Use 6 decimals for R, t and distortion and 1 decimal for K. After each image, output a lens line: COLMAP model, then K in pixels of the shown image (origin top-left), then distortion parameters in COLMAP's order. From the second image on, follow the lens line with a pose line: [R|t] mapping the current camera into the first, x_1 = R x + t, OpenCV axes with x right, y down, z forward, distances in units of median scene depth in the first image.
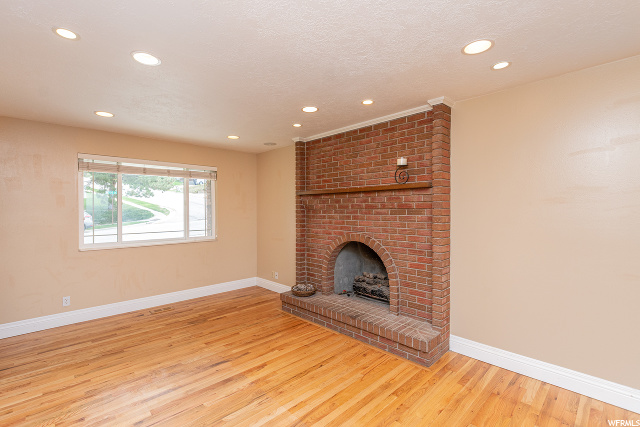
lens RADIAL K [[292.6, 0, 301.3], [0, 292.6, 210.2], [0, 0, 1]] dist [0.000761, -0.000130]
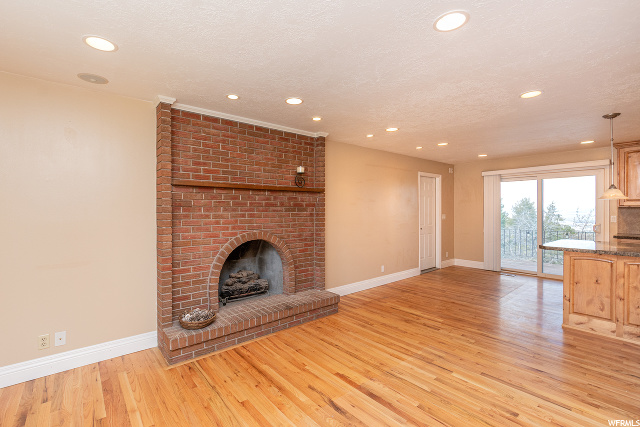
lens RADIAL K [[292.6, 0, 301.3], [0, 292.6, 210.2], [0, 0, 1]] dist [0.000761, -0.000130]
pose [[0.058944, 0.005466, 0.998246, -0.780418], [0.004317, 0.999974, -0.005731, 0.014148], [-0.998252, 0.004647, 0.058919, 0.787325]]
